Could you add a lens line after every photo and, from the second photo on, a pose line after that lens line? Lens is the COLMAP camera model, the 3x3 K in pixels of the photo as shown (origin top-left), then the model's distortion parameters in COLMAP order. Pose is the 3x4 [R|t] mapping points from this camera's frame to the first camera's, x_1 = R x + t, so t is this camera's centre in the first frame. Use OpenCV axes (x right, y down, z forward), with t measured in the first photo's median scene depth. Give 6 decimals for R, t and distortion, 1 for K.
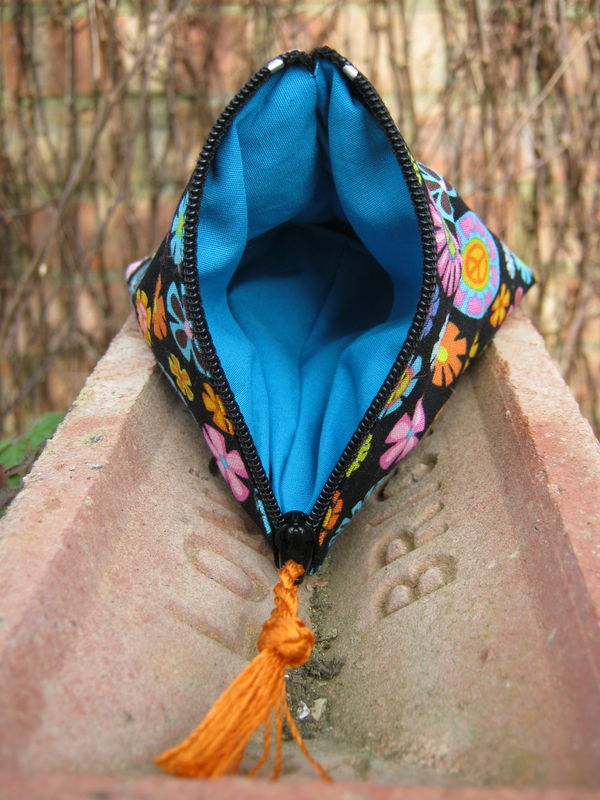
lens RADIAL K [[870.1, 0, 300.0], [0, 870.1, 400.0], [0, 0, 1]] dist [-0.085646, 0.015297]
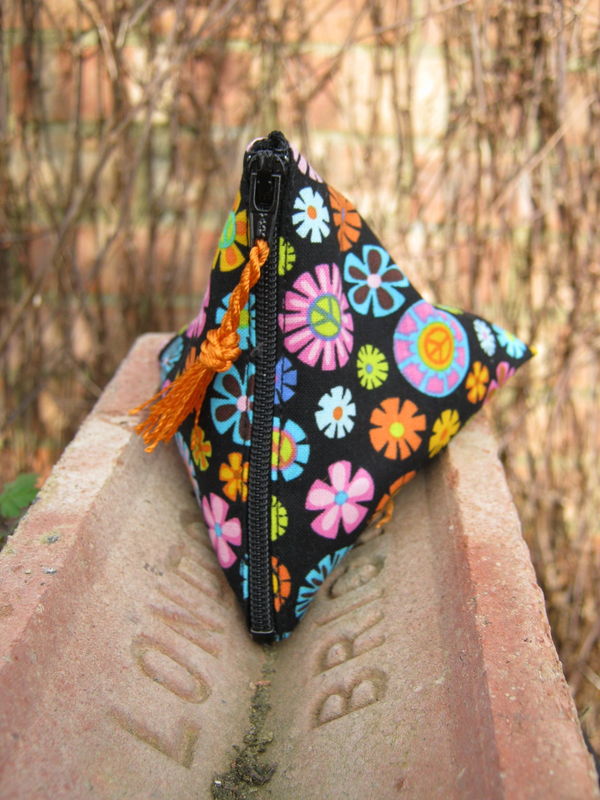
lens RADIAL K [[870.1, 0, 300.0], [0, 870.1, 400.0], [0, 0, 1]] dist [-0.085646, 0.015297]
pose [[0.998739, 0.050197, -0.001288, 0.049845], [-0.050203, 0.998724, -0.005398, -0.119512], [0.001015, 0.005456, 0.999985, -0.041908]]
